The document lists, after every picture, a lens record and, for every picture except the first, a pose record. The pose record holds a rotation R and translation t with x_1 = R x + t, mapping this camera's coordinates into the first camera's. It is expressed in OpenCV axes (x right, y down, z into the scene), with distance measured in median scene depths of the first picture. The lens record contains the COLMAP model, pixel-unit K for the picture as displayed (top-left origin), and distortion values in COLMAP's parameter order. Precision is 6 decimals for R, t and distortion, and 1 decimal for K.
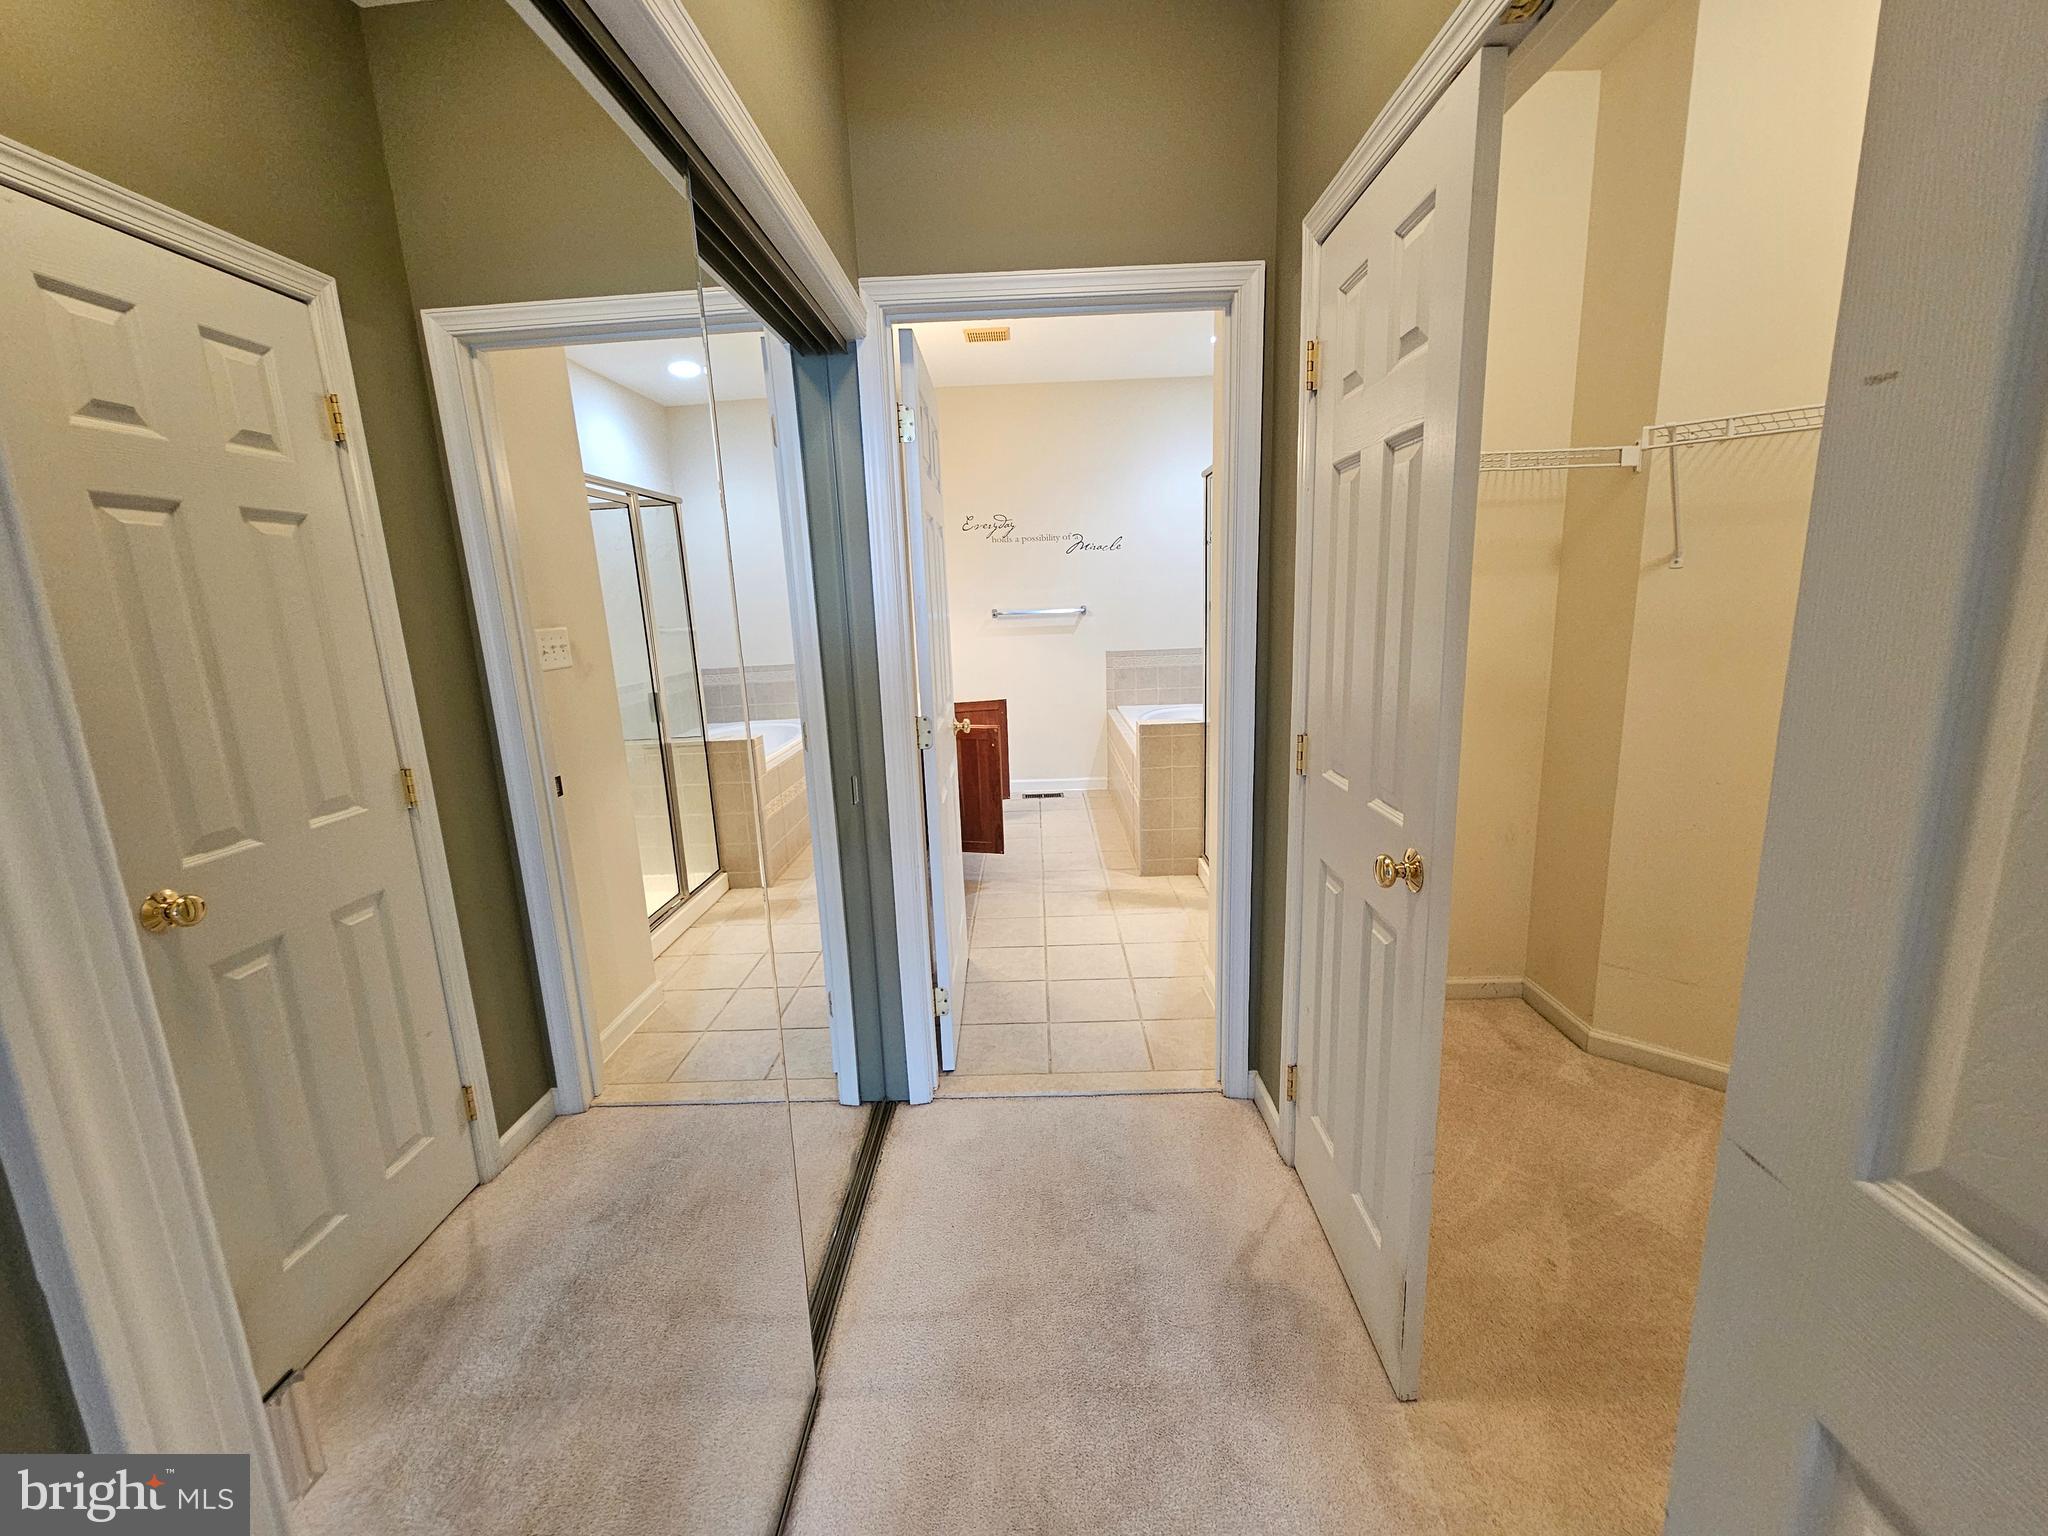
lens RADIAL K [[844.2, 0, 1025.6], [0, 844.2, 767.9], [0, 0, 1]] dist [-0.001075, 0.000423]
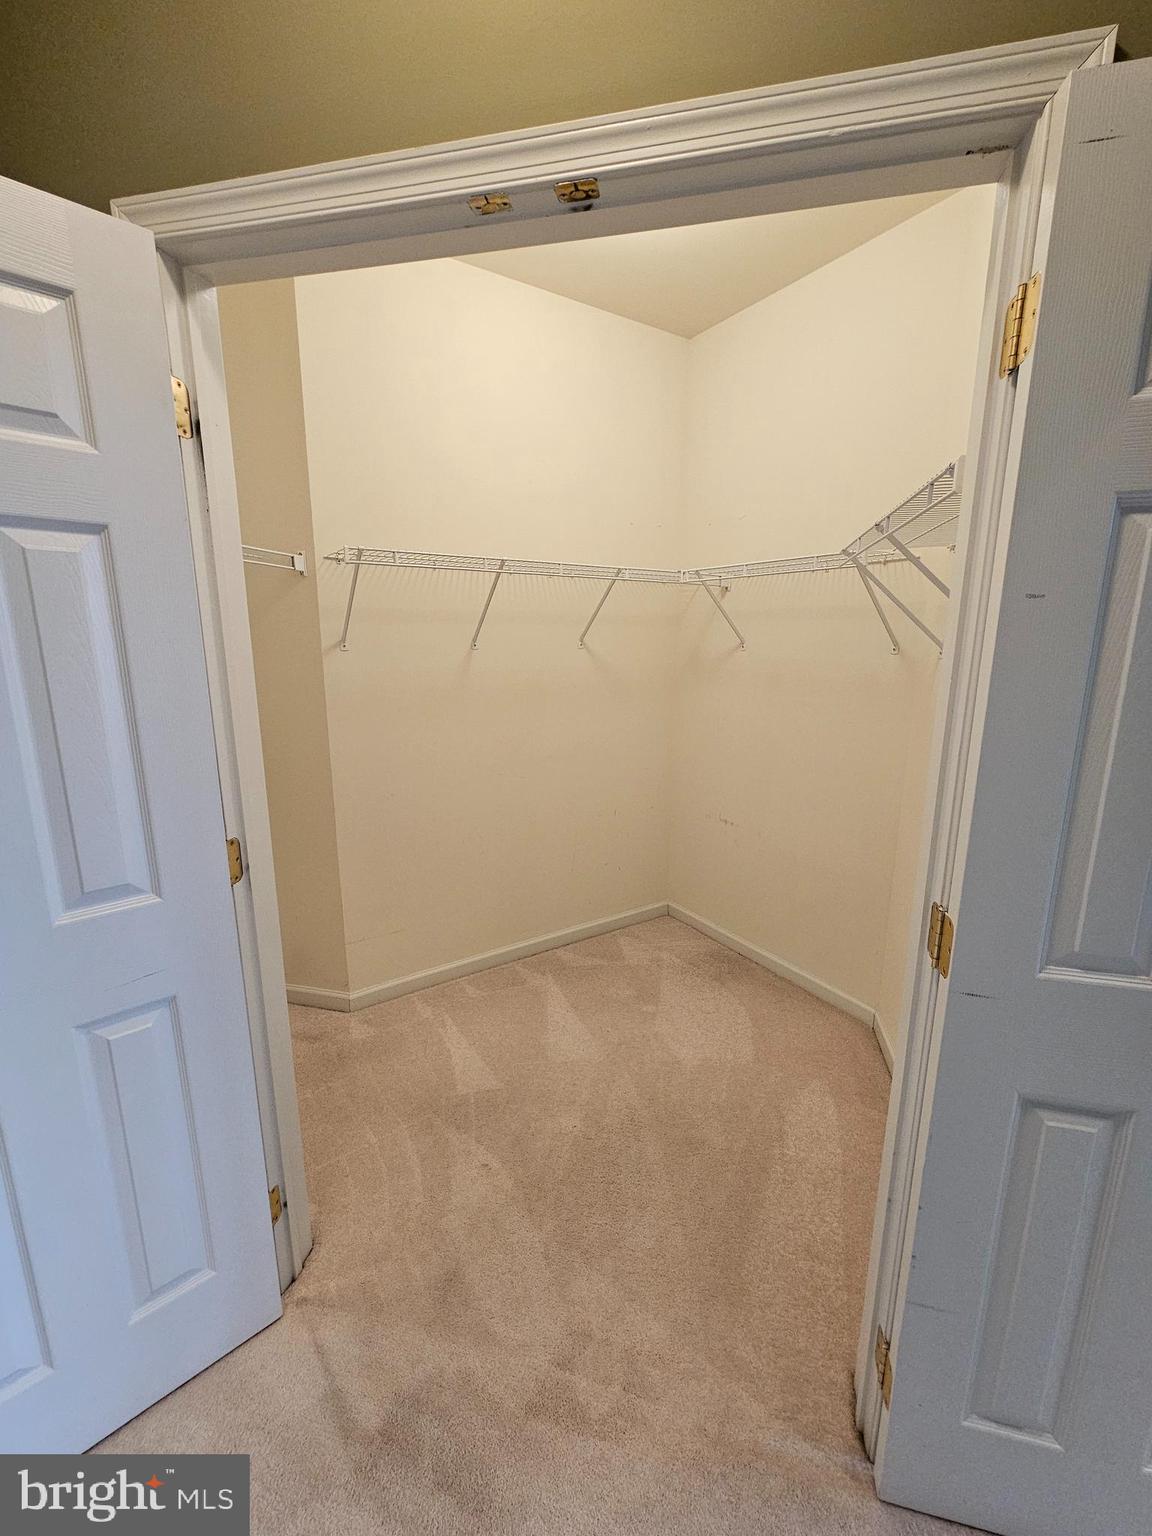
lens RADIAL K [[633.1, 0, 586.9], [0, 633.1, 768.3], [0, 0, 1]] dist [-0.001075, 0.000423]
pose [[0.210574, -0.162469, 0.963983, -0.151414], [0.183155, 0.975188, 0.124349, -0.090918], [-0.960267, 0.150373, 0.235106, 0.351376]]
